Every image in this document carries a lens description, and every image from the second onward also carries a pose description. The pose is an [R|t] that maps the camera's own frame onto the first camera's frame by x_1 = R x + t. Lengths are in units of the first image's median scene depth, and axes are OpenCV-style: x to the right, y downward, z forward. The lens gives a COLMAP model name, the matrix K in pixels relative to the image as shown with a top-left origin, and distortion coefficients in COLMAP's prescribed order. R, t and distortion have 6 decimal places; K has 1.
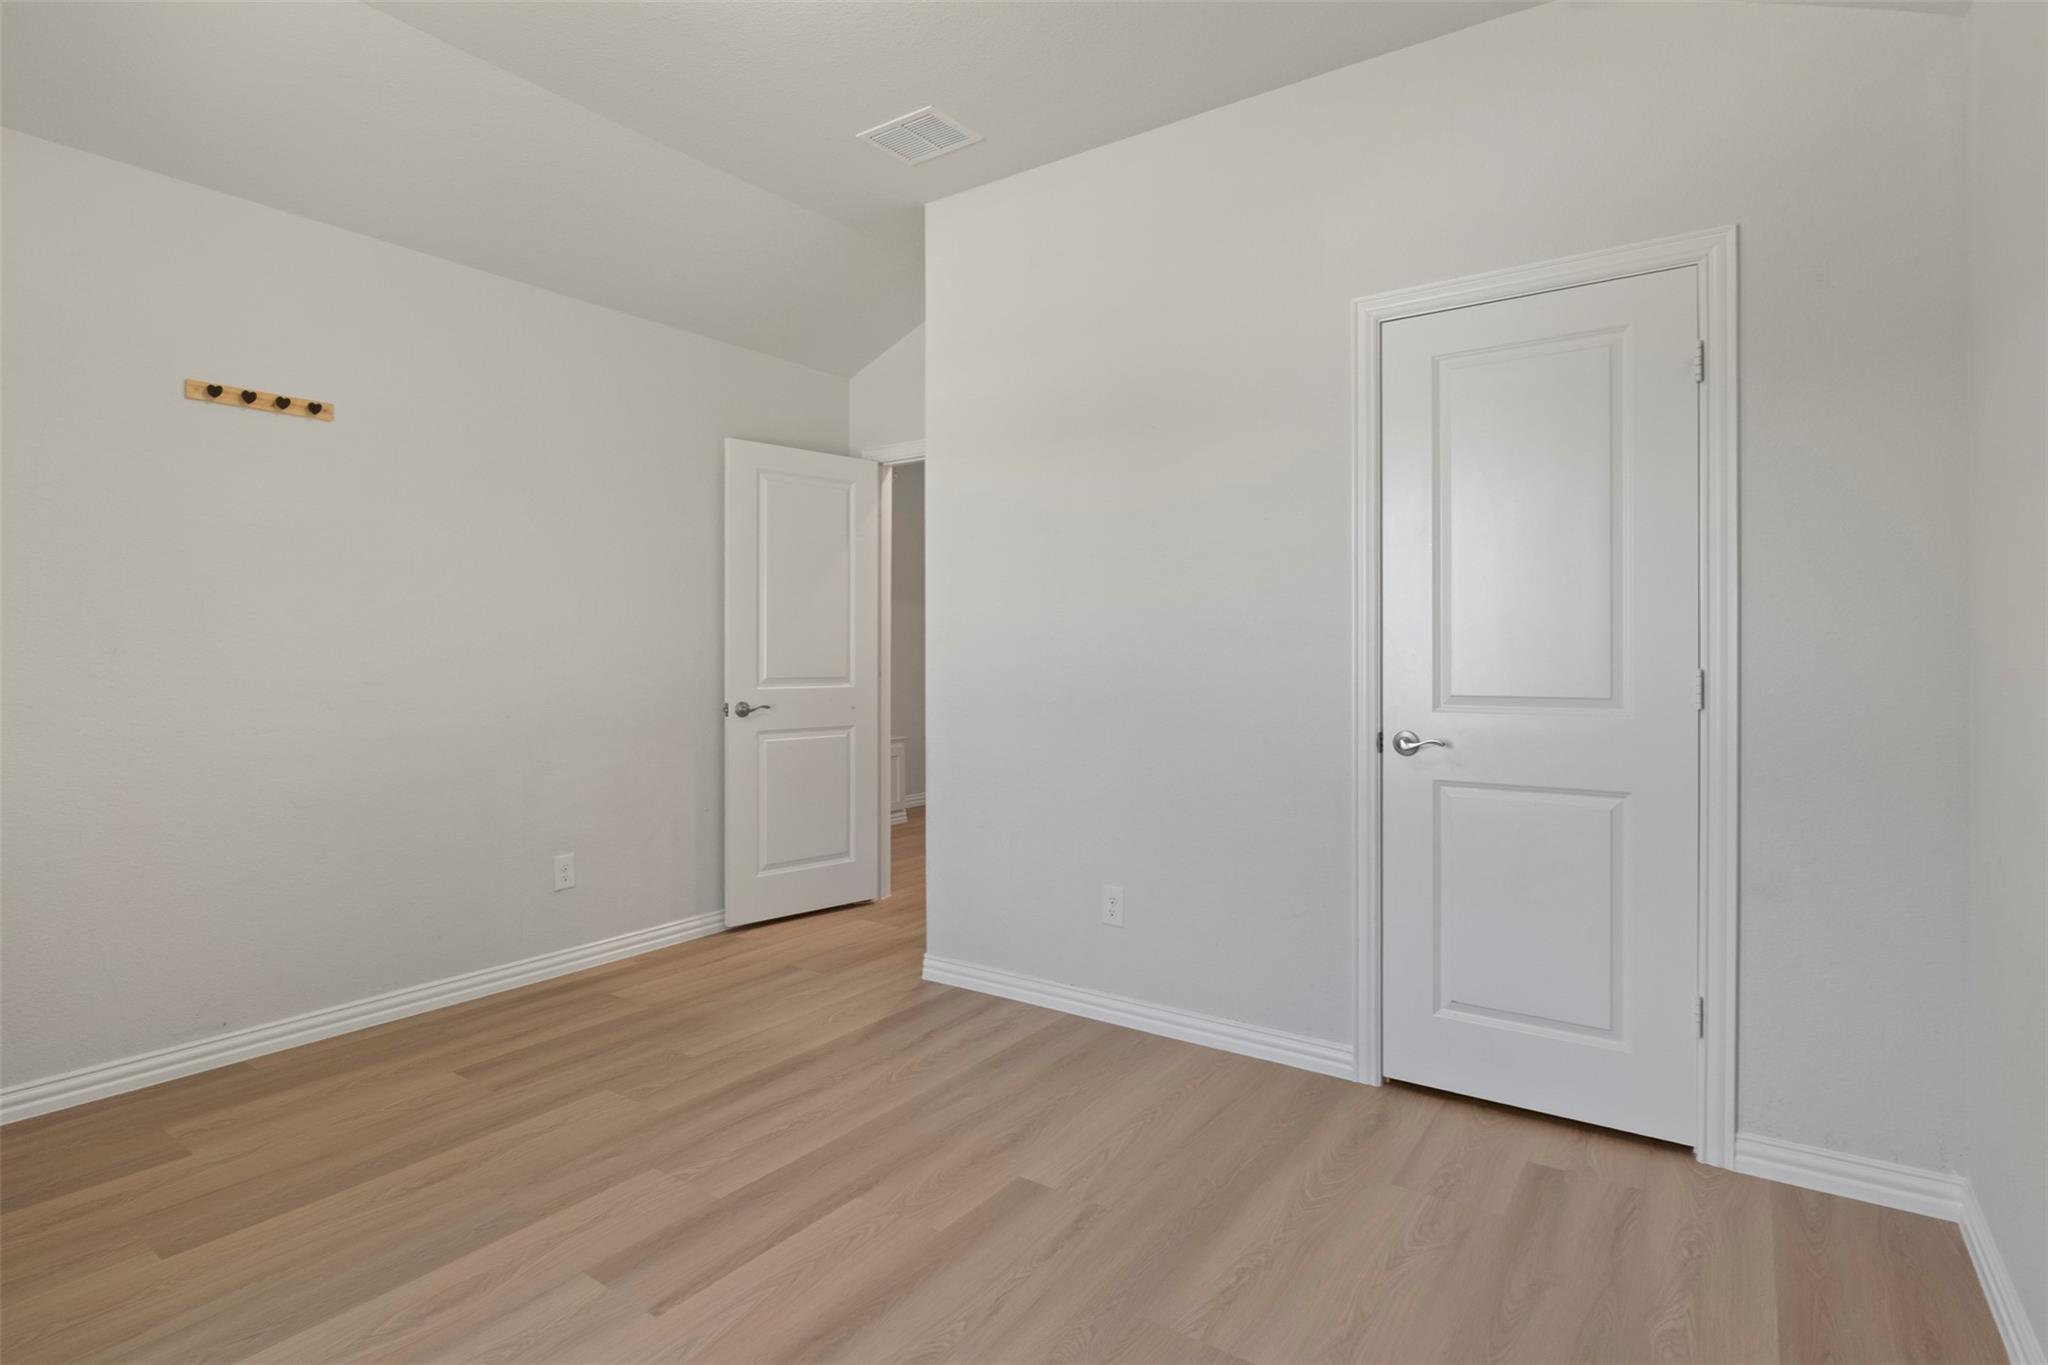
lens RADIAL K [[1019.1, 0, 1020.8], [0, 1019.1, 666.4], [0, 0, 1]] dist [-0.008675, -0.000971]
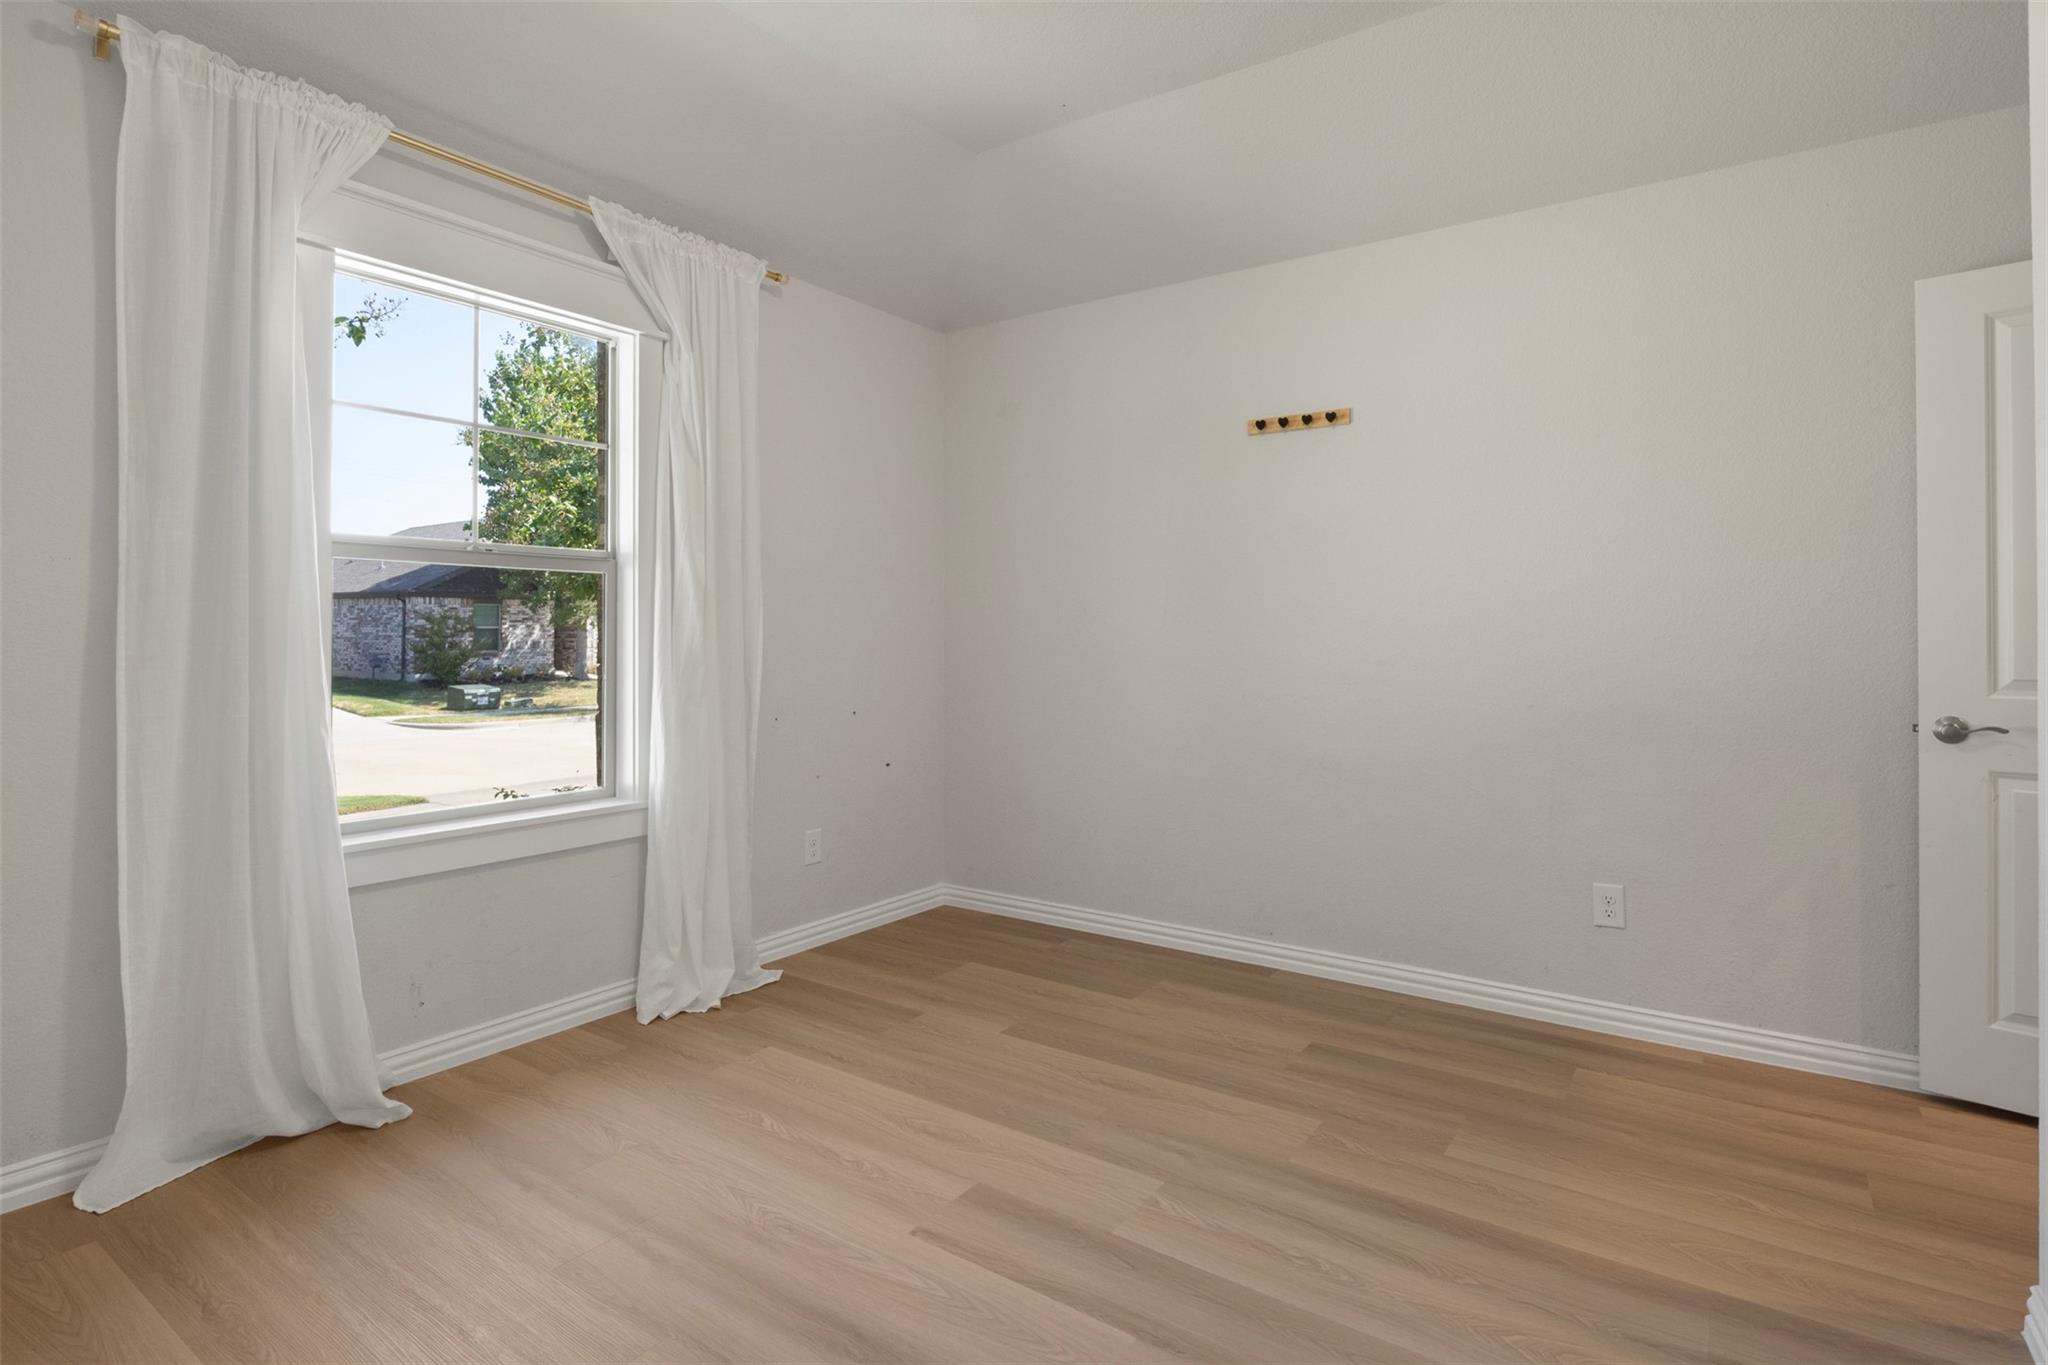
lens RADIAL K [[1035.9, 0, 1027.1], [0, 1035.9, 623.8], [0, 0, 1]] dist [-0.010372, -0.000223]
pose [[0.007519, -0.008830, -0.999933, 0.497386], [-0.017040, 0.999815, -0.008957, -0.008146], [0.999827, 0.017106, 0.007367, 0.717770]]
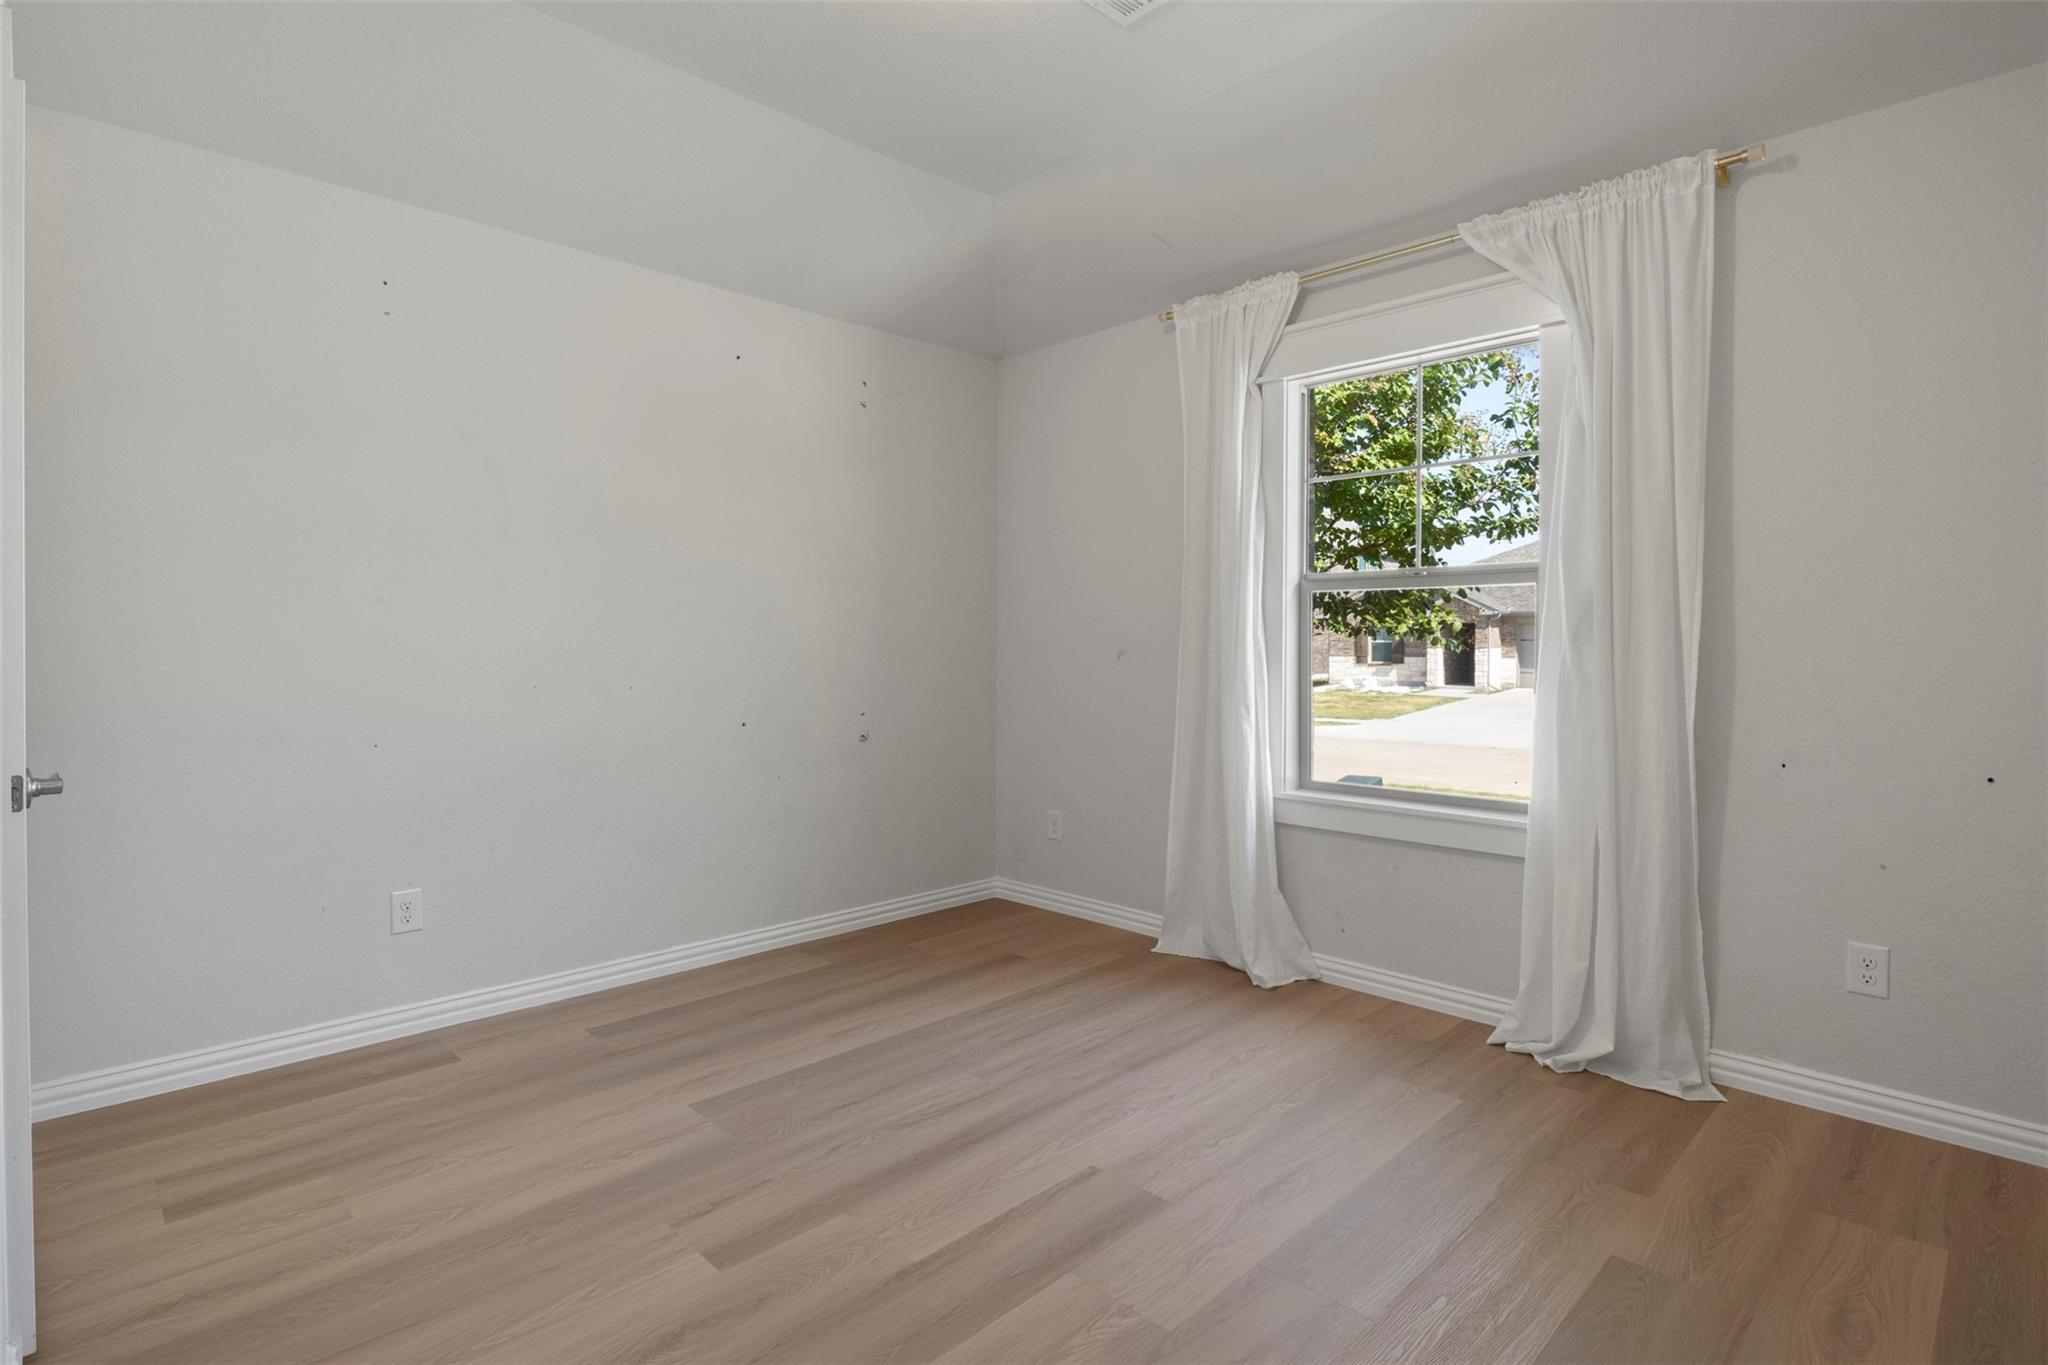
lens RADIAL K [[1030.4, 0, 1019.7], [0, 1030.4, 657.4], [0, 0, 1]] dist [-0.012982, -0.000509]
pose [[-0.982090, -0.003543, 0.188381, -0.328727], [0.001333, 0.999667, 0.025752, -0.016263], [-0.188409, 0.025542, -0.981758, 1.461352]]
